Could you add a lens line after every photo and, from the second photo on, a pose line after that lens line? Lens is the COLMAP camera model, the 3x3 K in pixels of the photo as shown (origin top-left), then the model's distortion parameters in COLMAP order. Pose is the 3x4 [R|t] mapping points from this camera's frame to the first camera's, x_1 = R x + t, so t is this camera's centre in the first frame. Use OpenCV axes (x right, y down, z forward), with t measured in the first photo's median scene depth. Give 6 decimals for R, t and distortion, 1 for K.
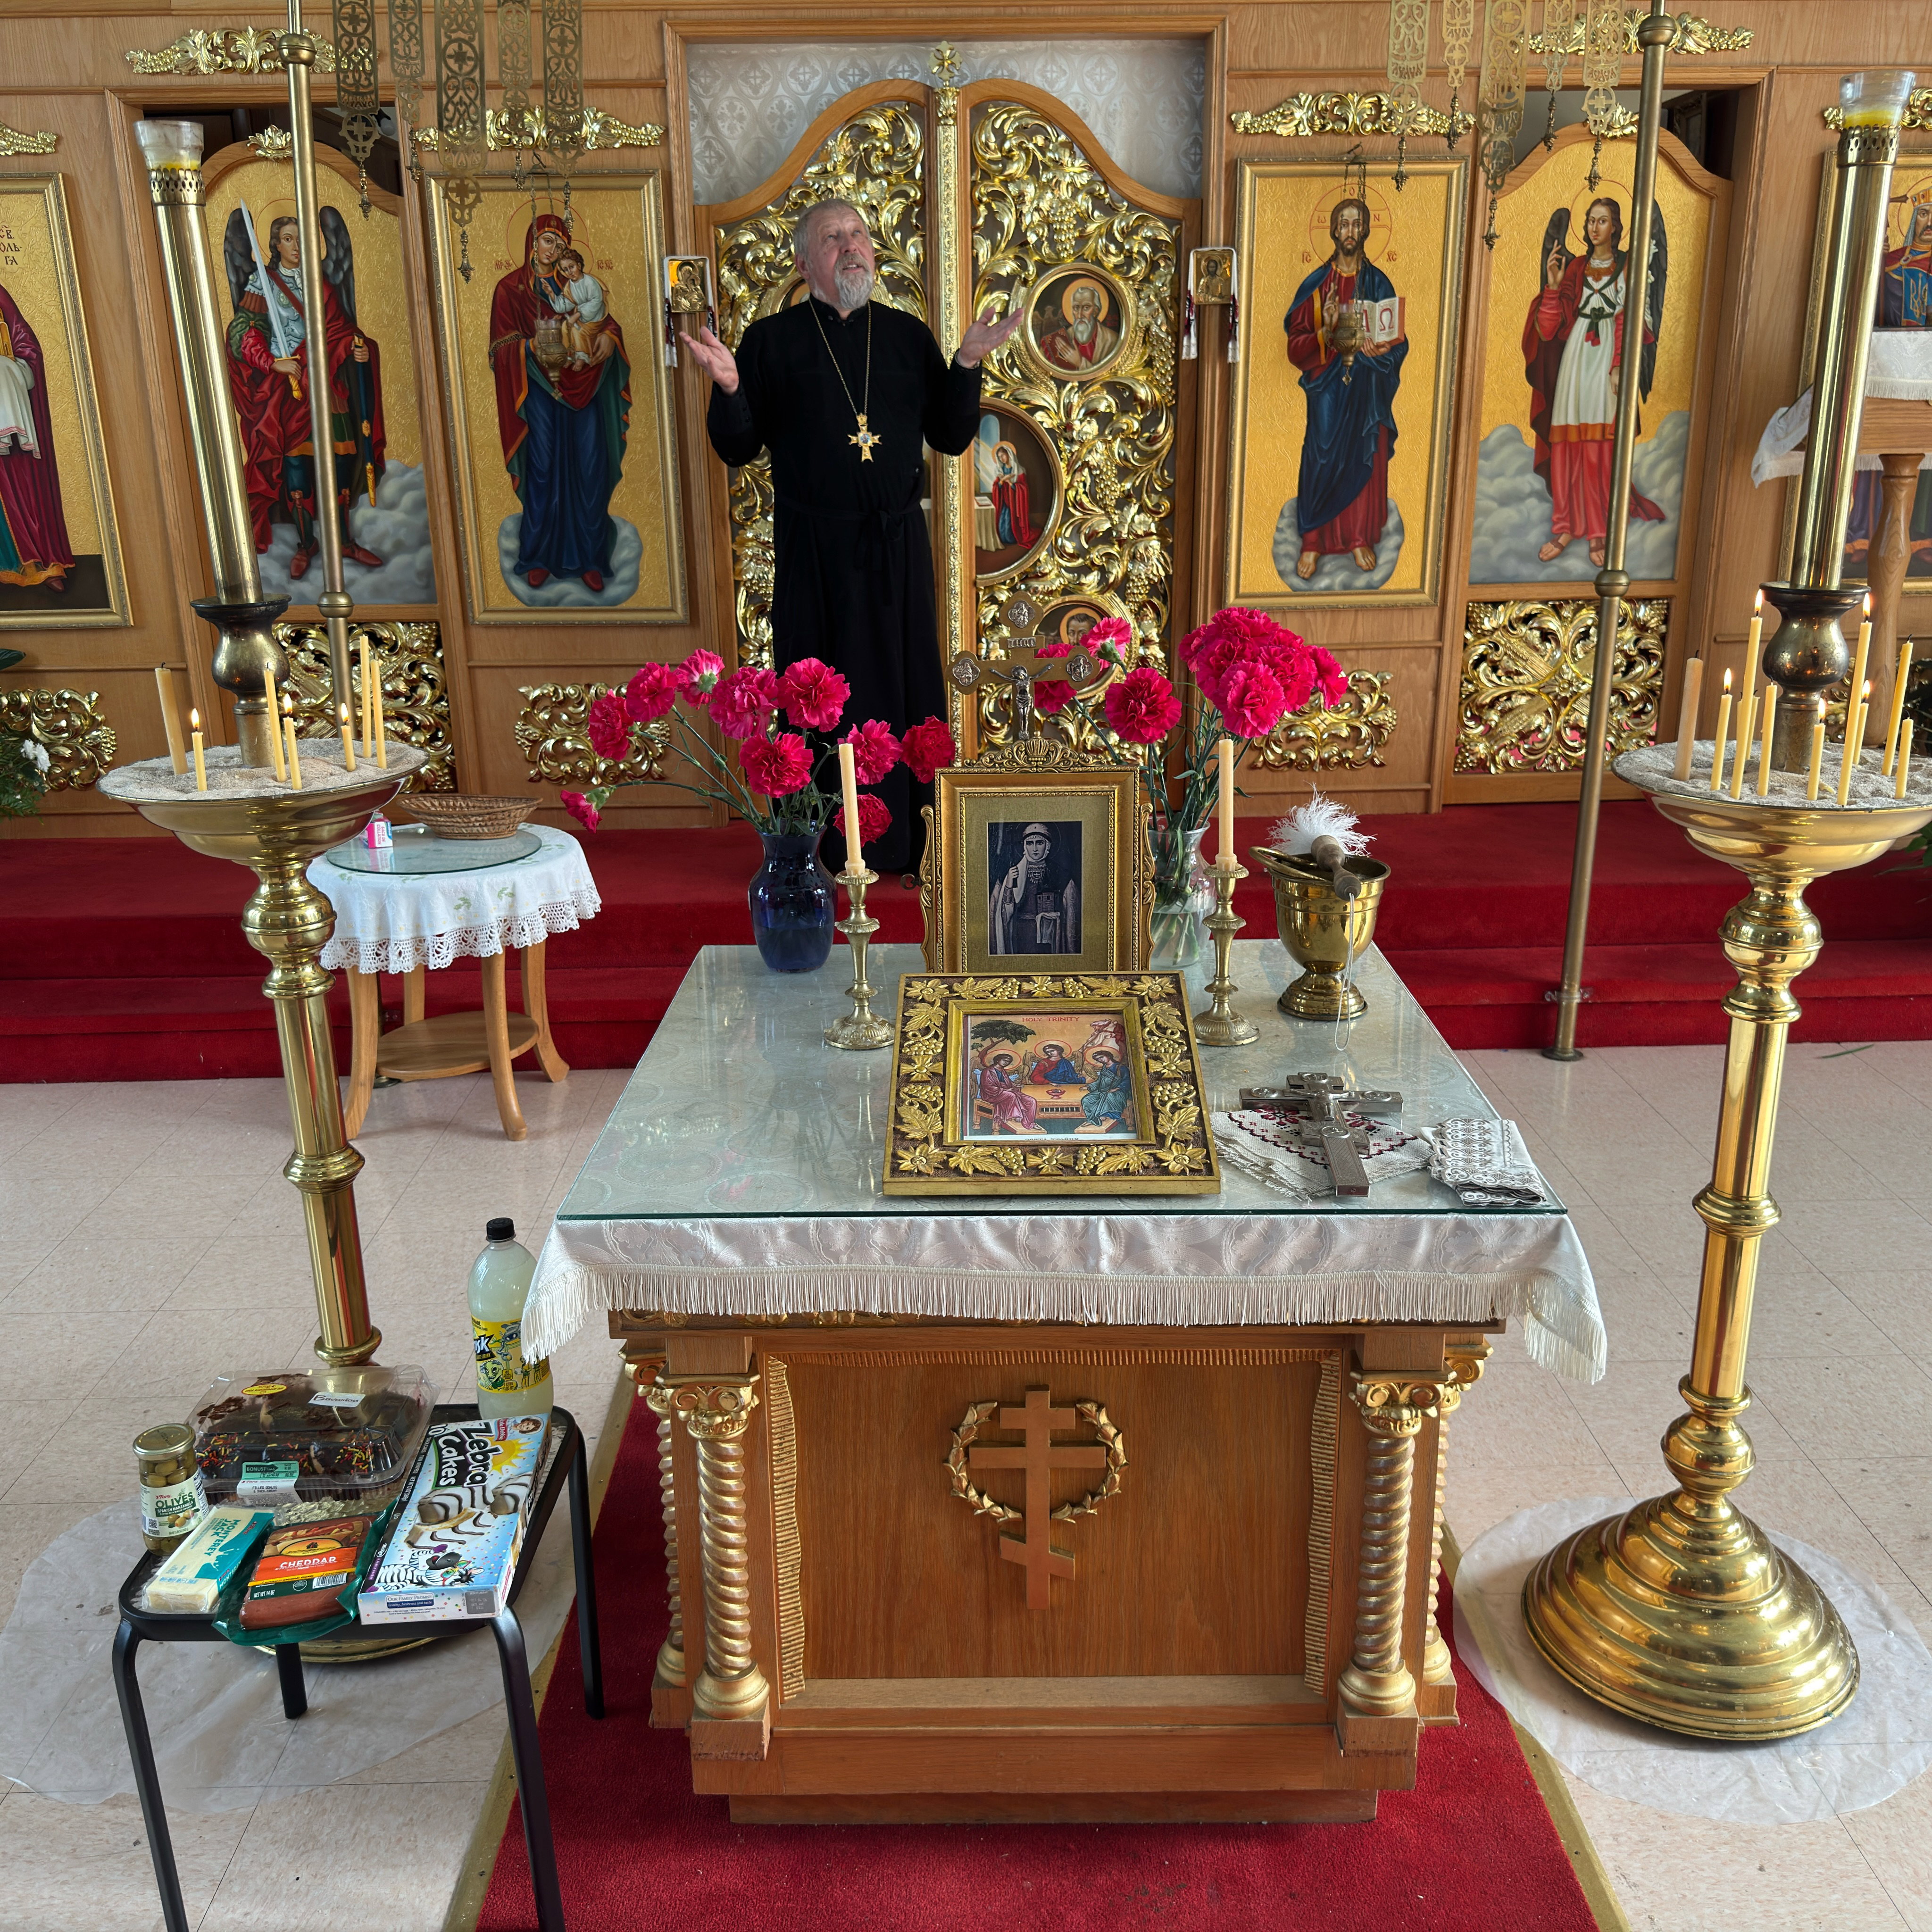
lens RADIAL K [[1803.6, 0, 967.1], [0, 1803.6, 970.3], [0, 0, 1]] dist [0.197166, -0.441798]
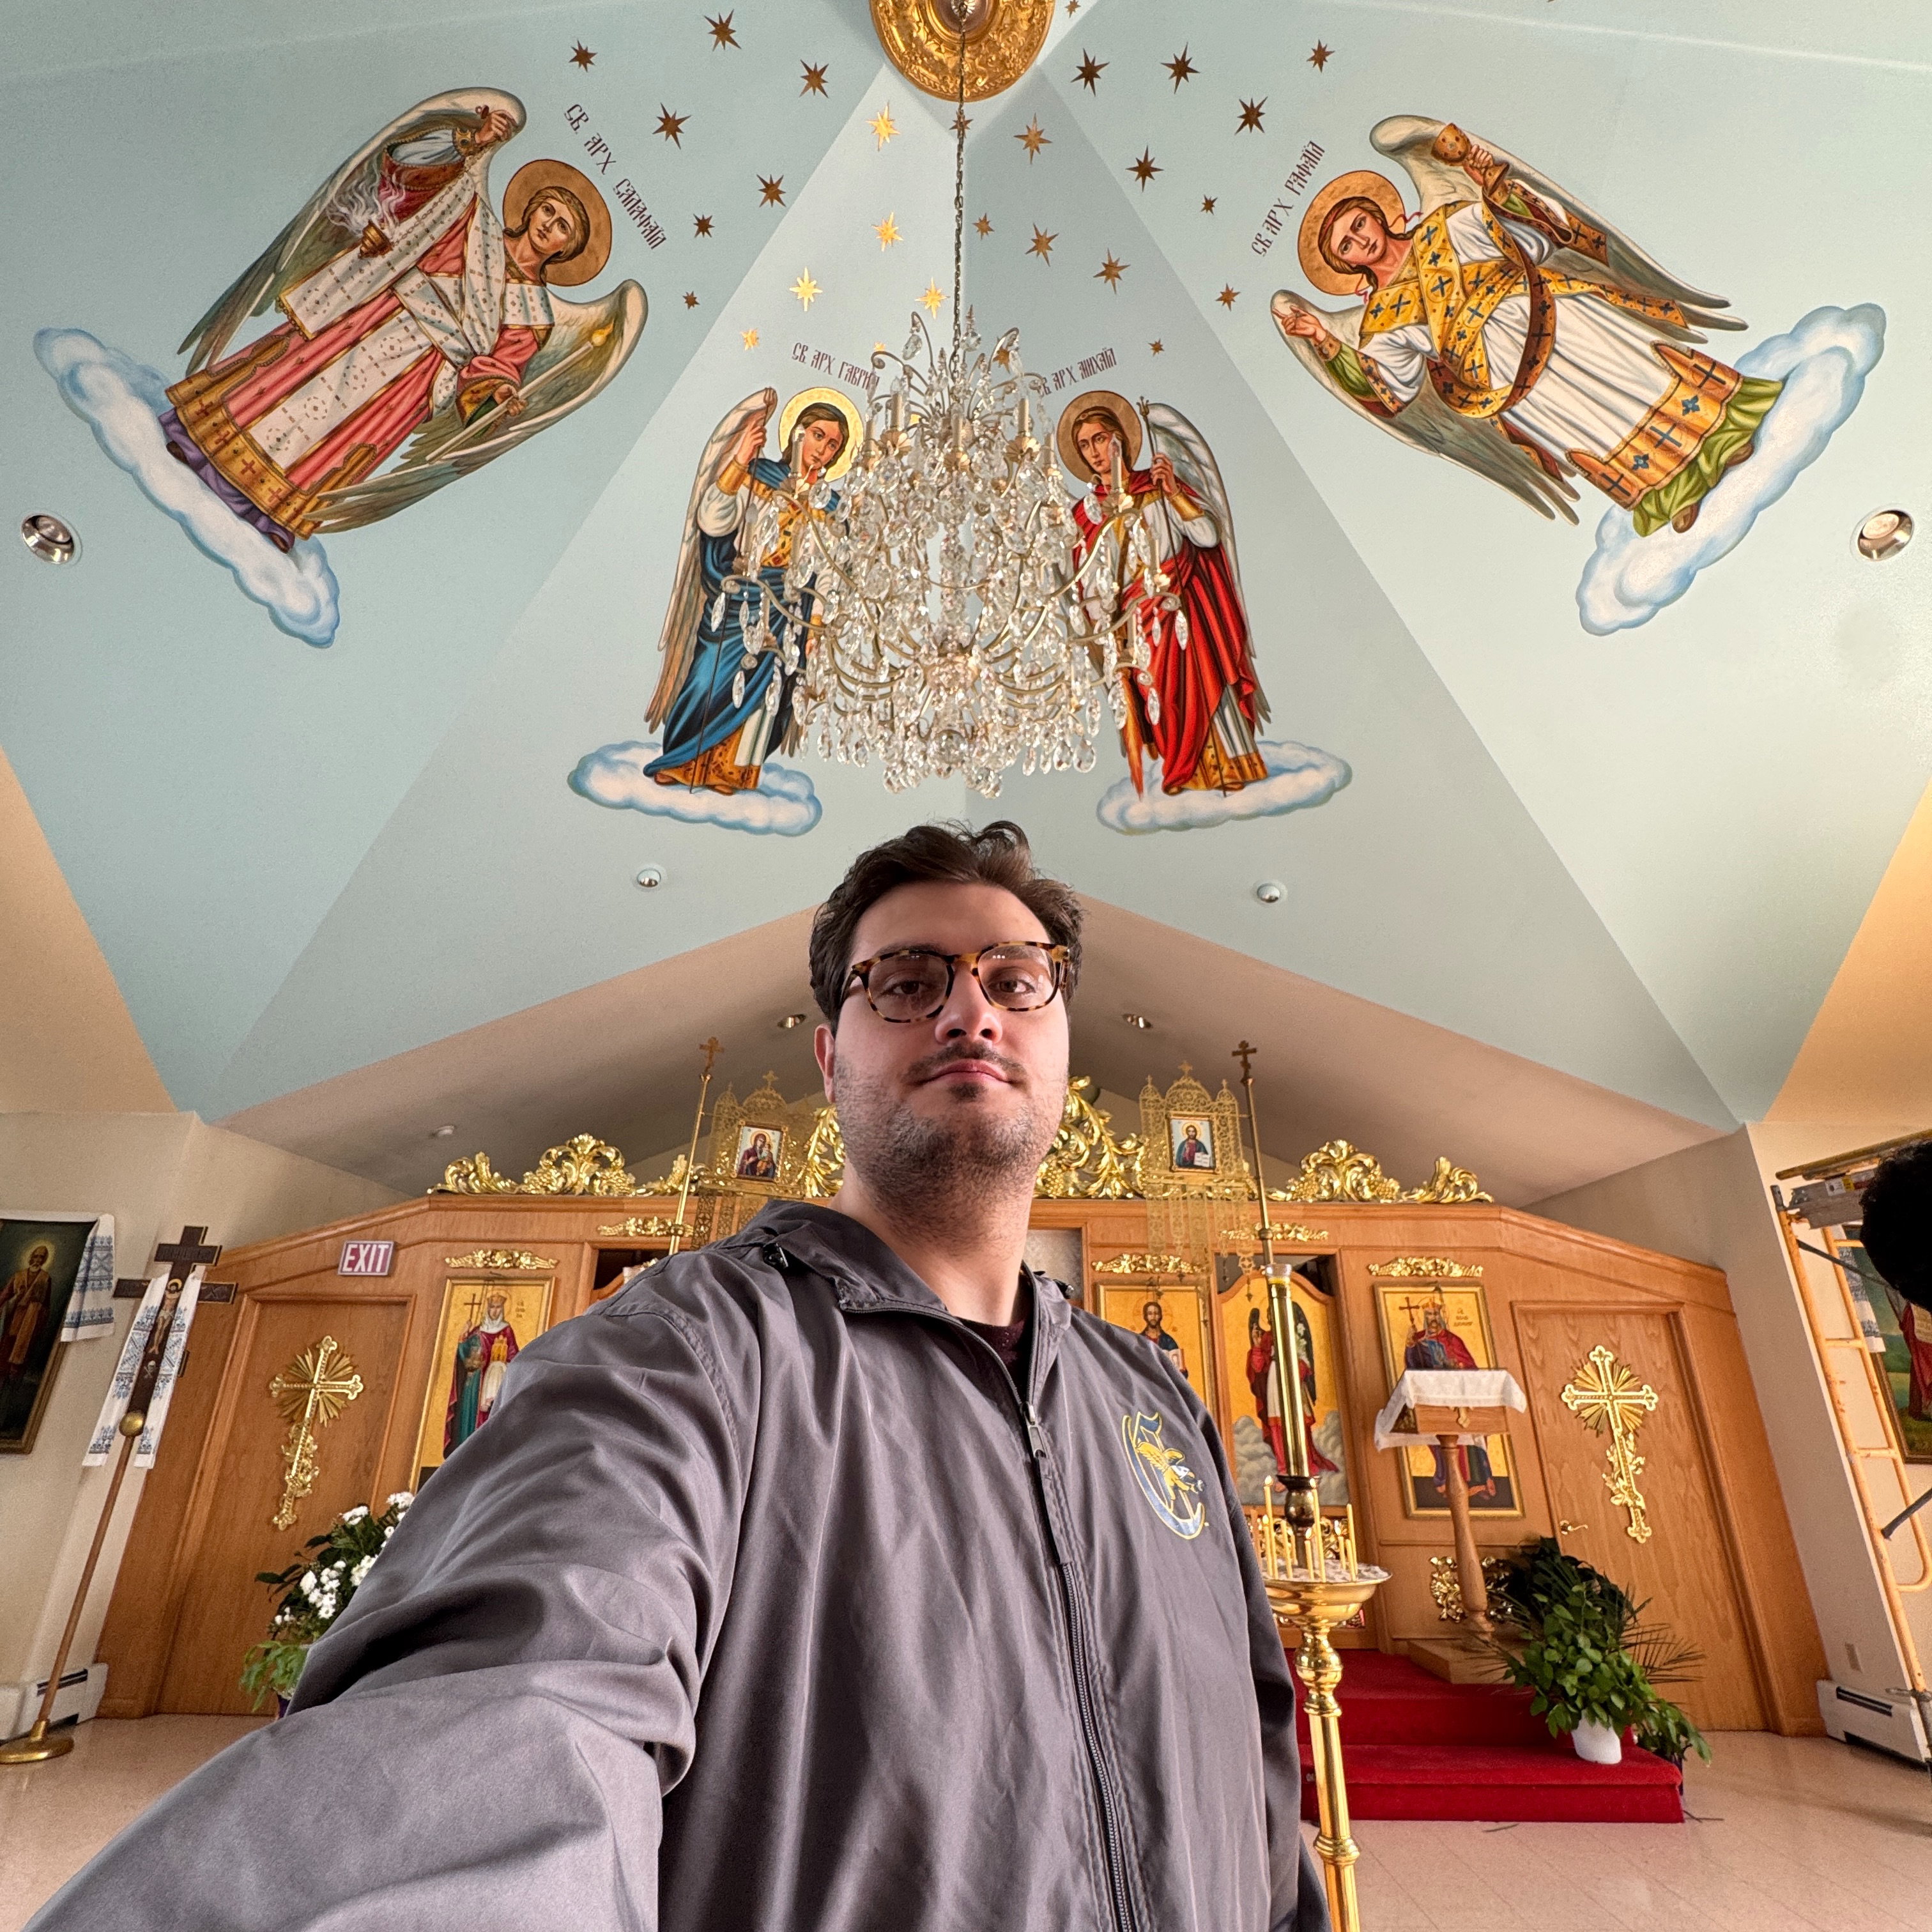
lens RADIAL K [[1030.8, 0, 967.6], [0, 1030.8, 962.8], [0, 0, 1]] dist [-0.002394, -0.000713]
pose [[0.999356, 0.010670, -0.034261, 0.065705], [-0.030359, 0.760441, -0.648697, 0.115424], [0.019132, 0.649319, 0.760275, -0.305011]]
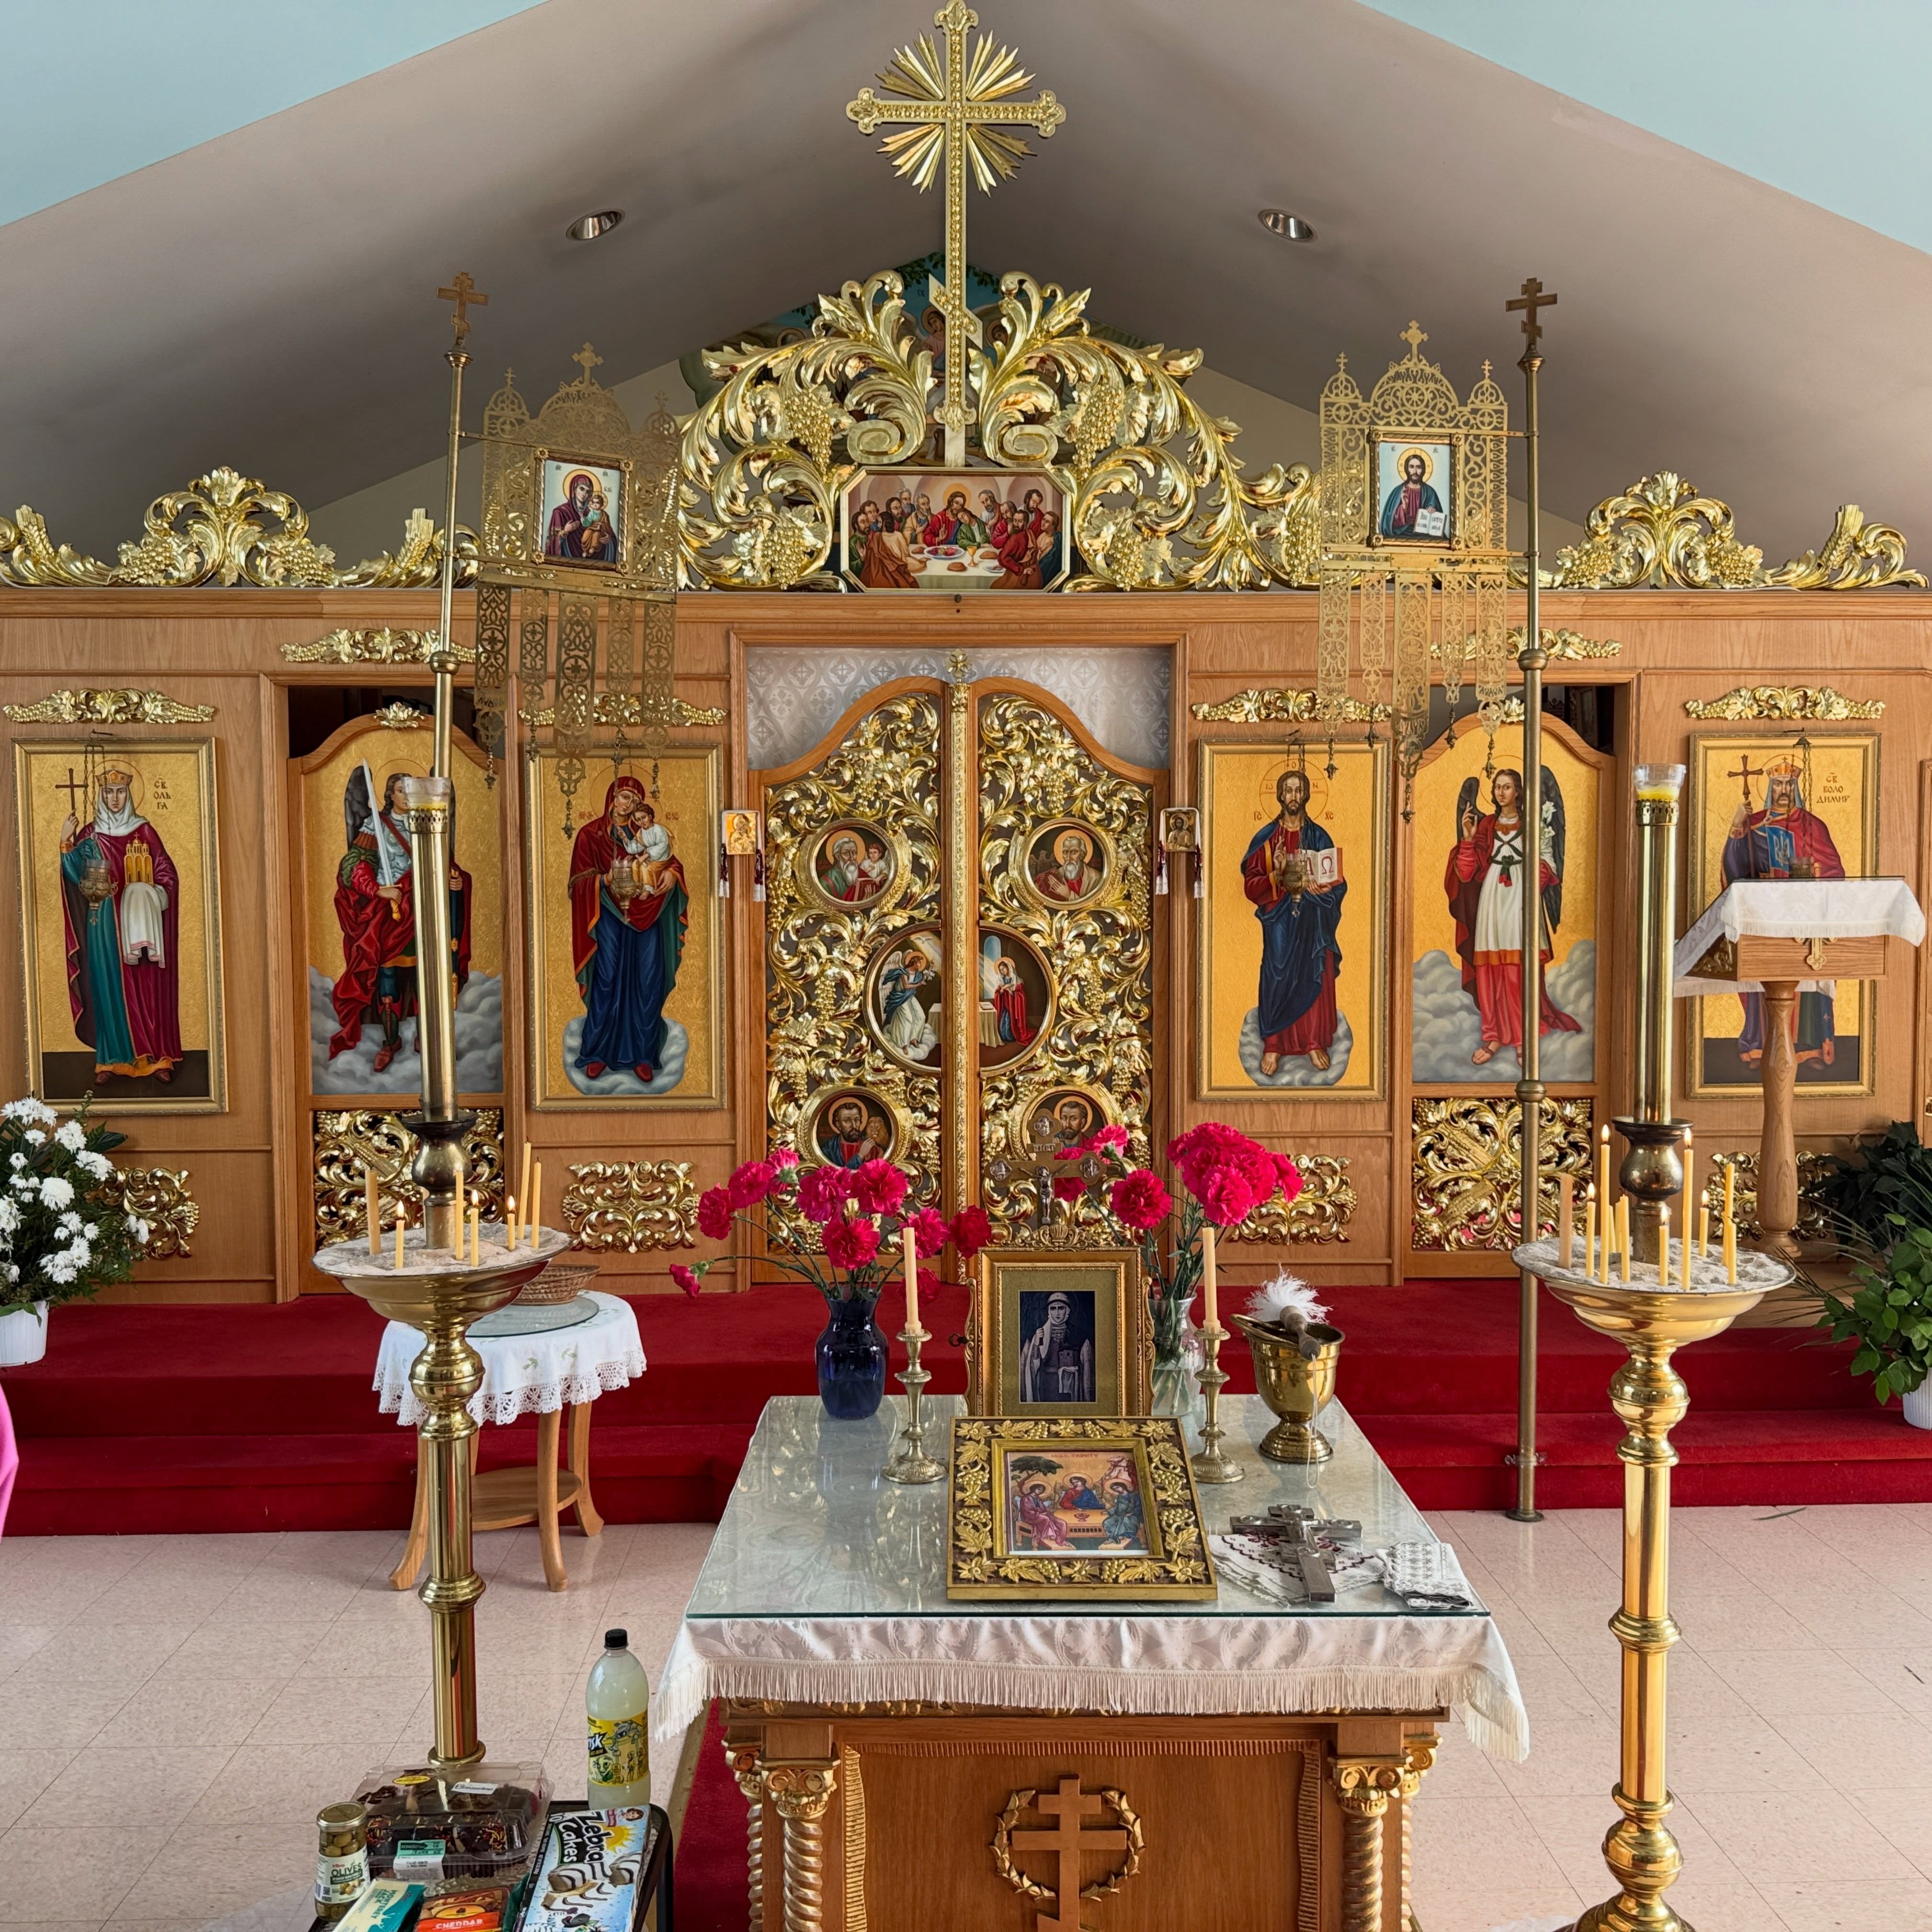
lens RADIAL K [[1803.6, 0, 967.1], [0, 1803.6, 970.3], [0, 0, 1]] dist [0.197166, -0.441798]
pose [[0.999886, 0.009186, 0.011988, -0.036113], [-0.005883, 0.967966, -0.251013, 0.015671], [-0.013910, 0.250914, 0.967909, -0.229199]]
